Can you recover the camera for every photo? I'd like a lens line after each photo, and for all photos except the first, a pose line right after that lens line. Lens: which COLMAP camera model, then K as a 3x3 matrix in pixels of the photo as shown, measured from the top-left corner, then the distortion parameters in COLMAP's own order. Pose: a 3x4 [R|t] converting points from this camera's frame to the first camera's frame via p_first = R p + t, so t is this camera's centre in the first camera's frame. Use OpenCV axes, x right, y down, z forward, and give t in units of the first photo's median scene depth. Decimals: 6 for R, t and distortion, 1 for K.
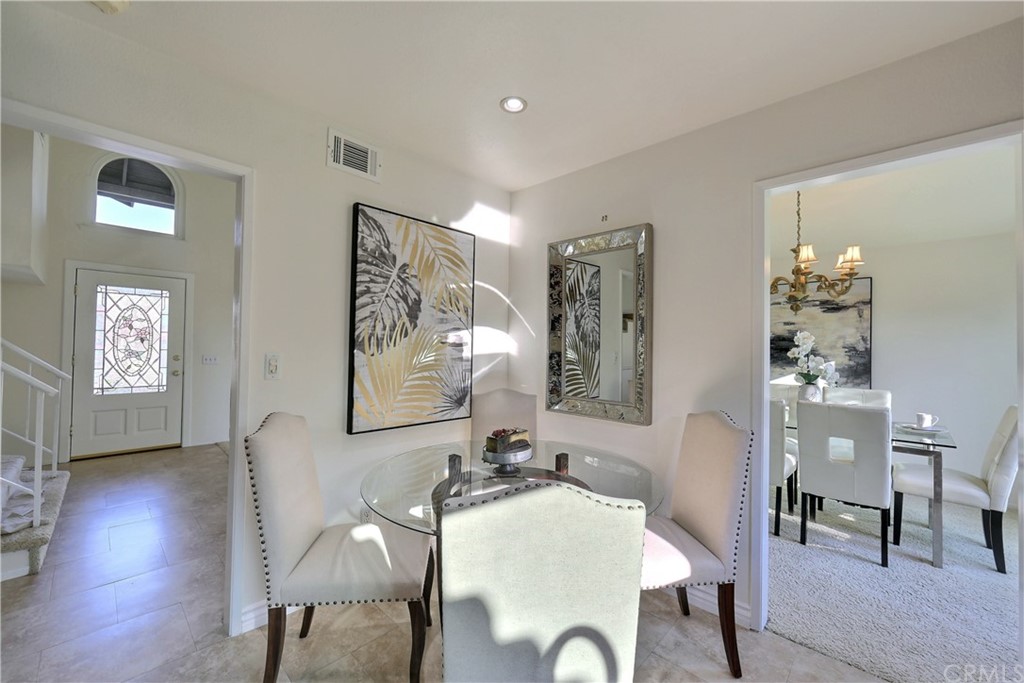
lens RADIAL K [[410.2, 0, 509.5], [0, 410.2, 341.8], [0, 0, 1]] dist [-0.001964, -0.000263]
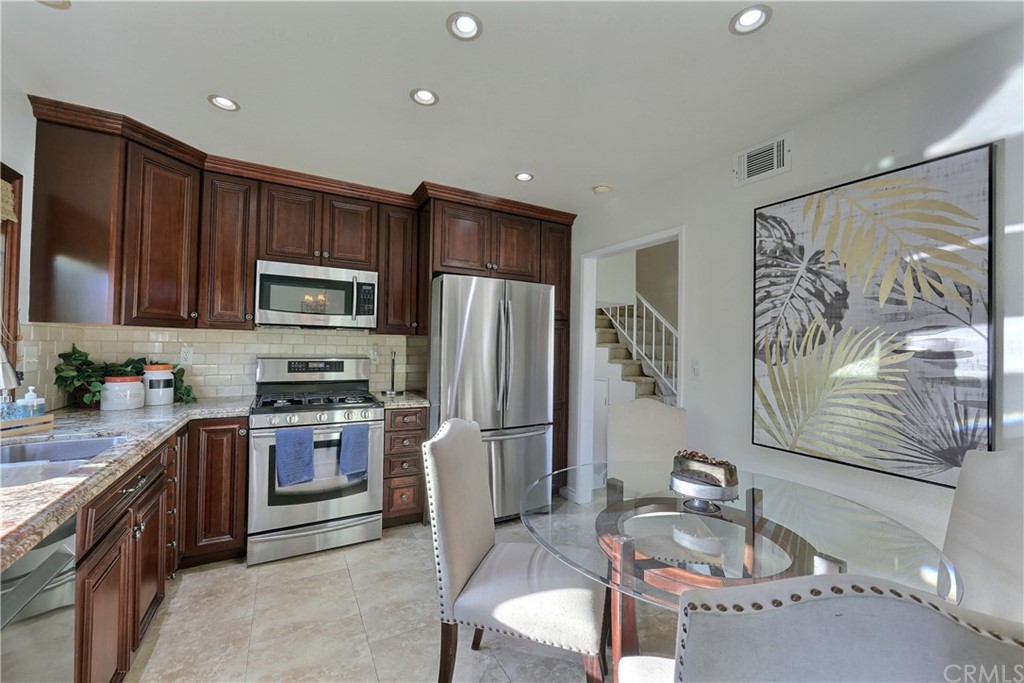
lens RADIAL K [[410.2, 0, 509.5], [0, 410.2, 341.8], [0, 0, 1]] dist [-0.001964, -0.000263]
pose [[-0.288484, -0.033317, -0.956905, 0.680988], [-0.012866, 0.999439, -0.030919, 0.016329], [0.957398, 0.003392, -0.288750, 0.673297]]
